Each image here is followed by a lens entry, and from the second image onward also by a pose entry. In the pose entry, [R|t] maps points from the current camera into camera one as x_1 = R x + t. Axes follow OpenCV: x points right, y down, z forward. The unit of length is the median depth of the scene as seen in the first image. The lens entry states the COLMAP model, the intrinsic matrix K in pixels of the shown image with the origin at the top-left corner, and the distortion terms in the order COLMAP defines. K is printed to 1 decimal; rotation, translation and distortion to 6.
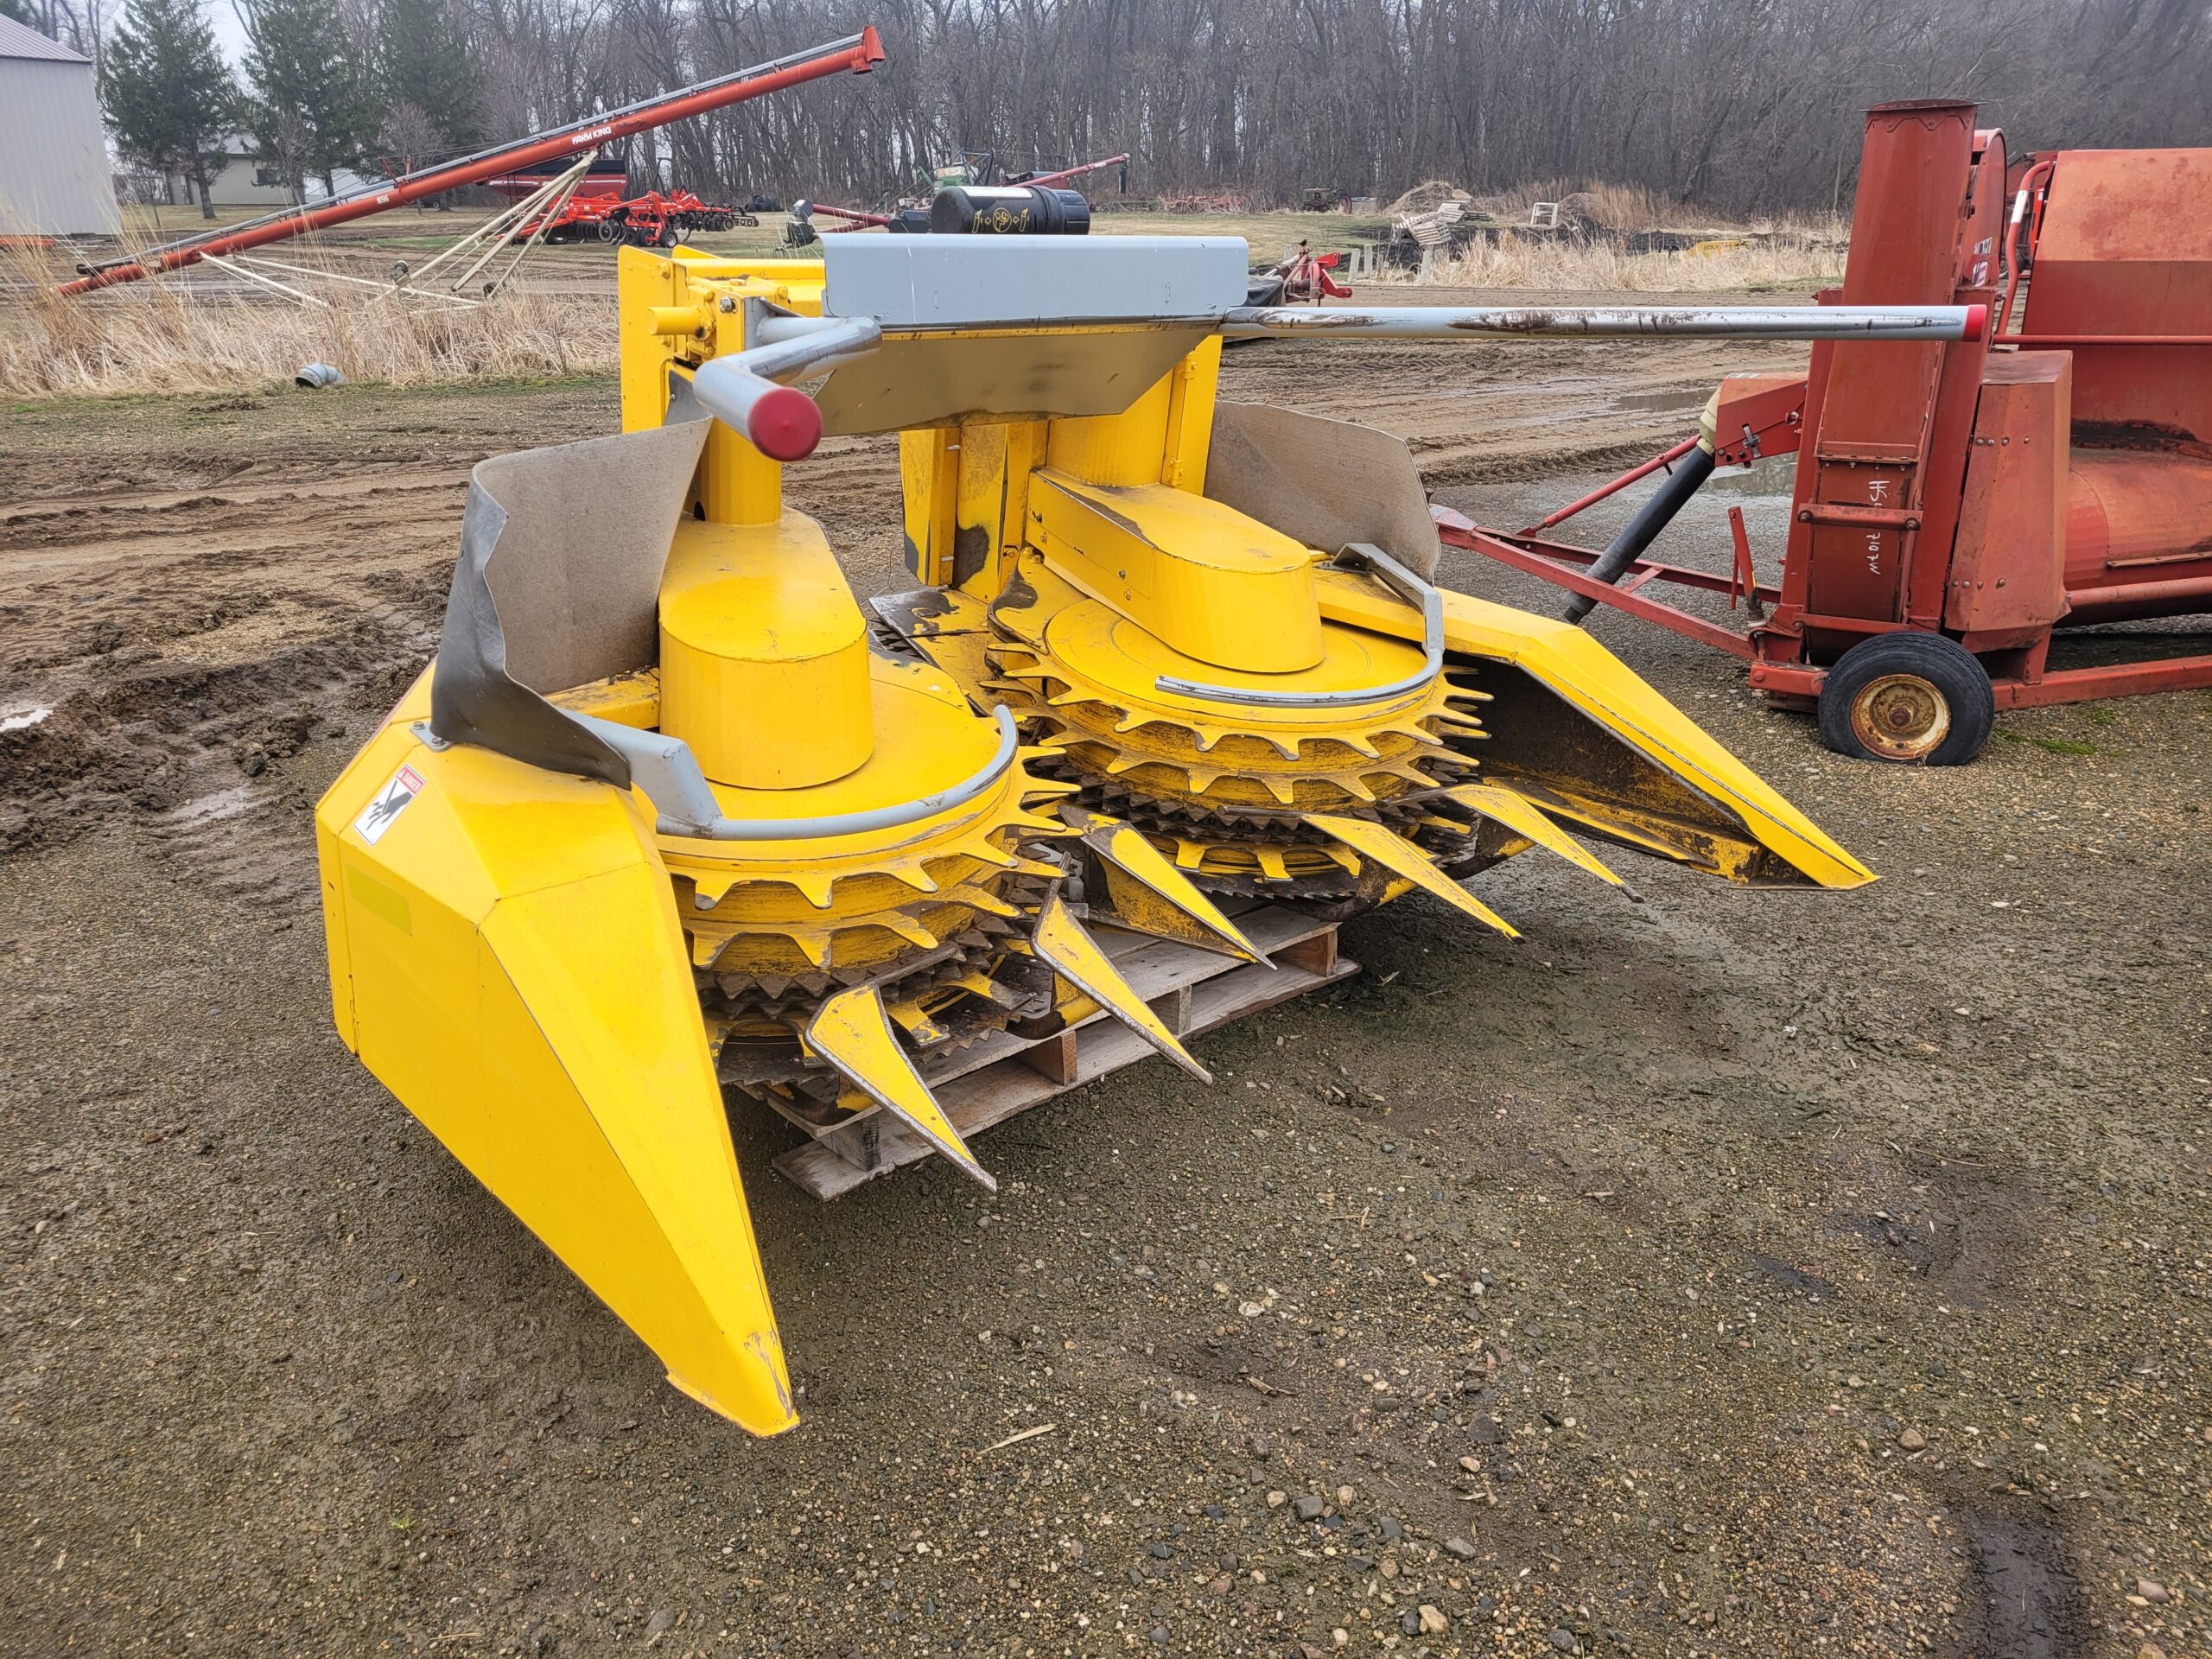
lens RADIAL K [[1639.1, 0, 1106.0], [0, 1639.1, 829.5], [0, 0, 1]] dist [0.050871, -0.034999]
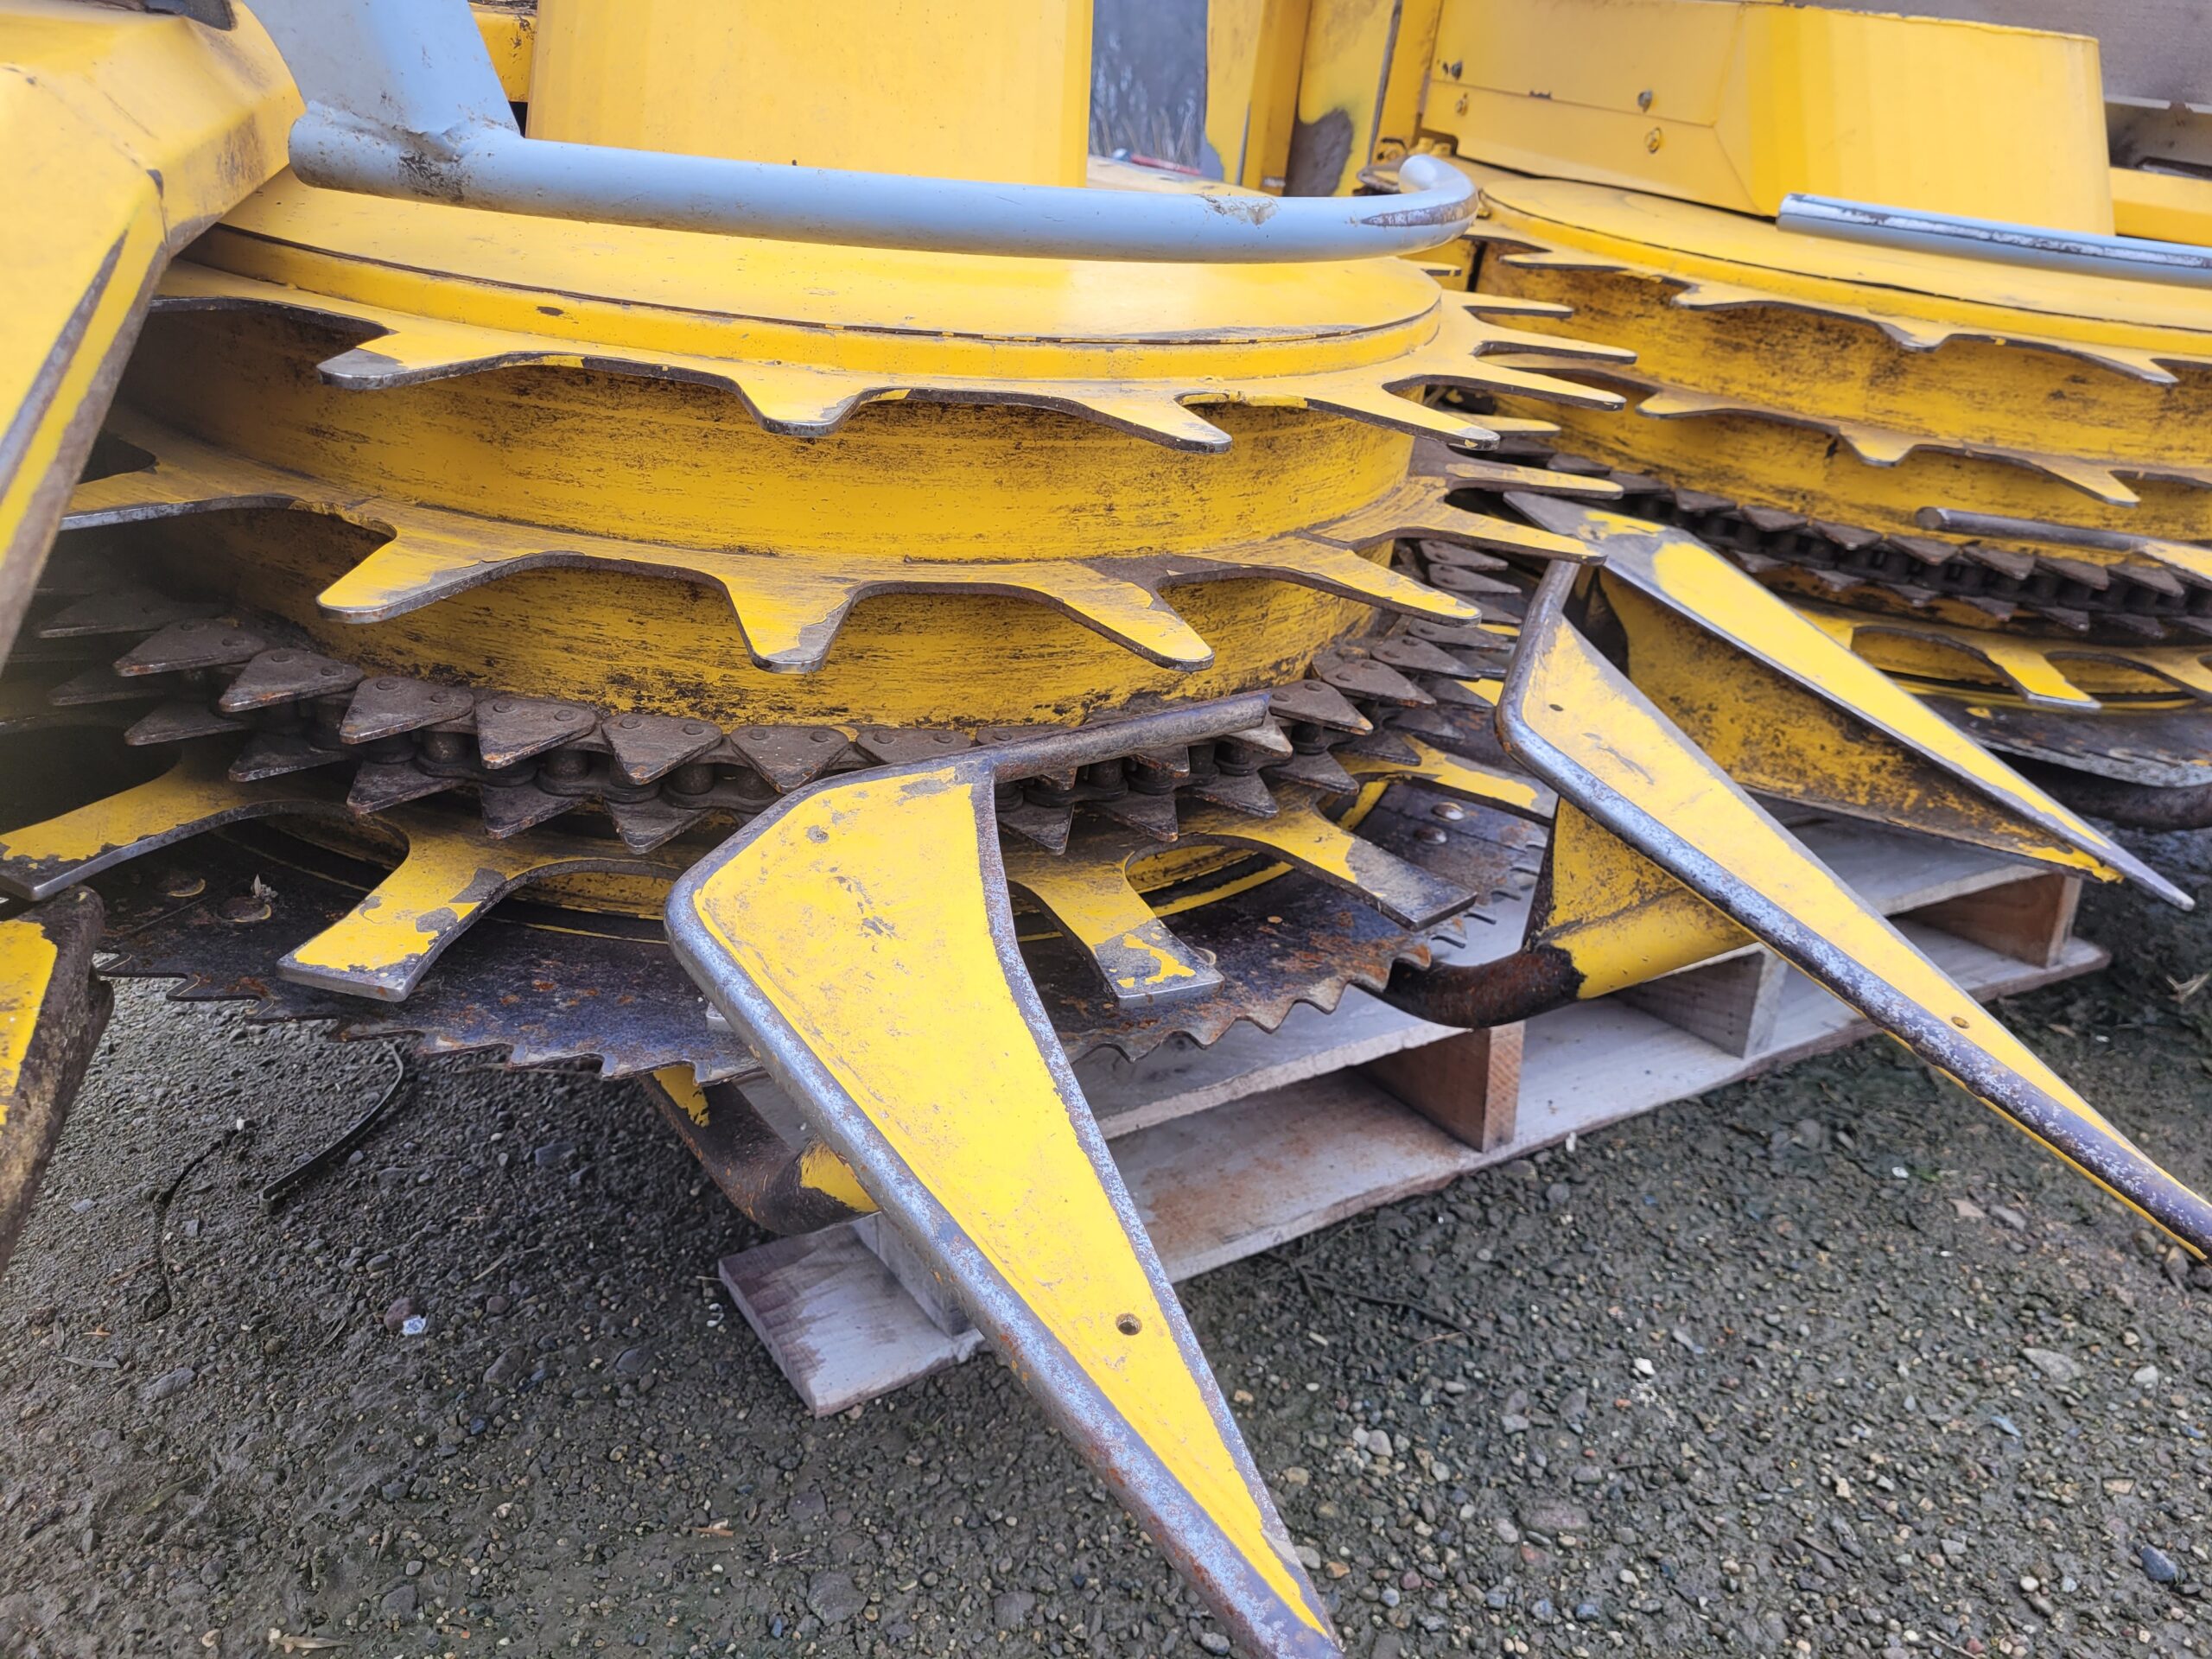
lens RADIAL K [[1639.1, 0, 1106.0], [0, 1639.1, 829.5], [0, 0, 1]] dist [0.050871, -0.034999]
pose [[0.983341, 0.093864, -0.155662, -0.066024], [-0.093093, 0.995582, 0.012255, 0.089267], [0.156125, 0.002440, 0.987734, 0.645717]]
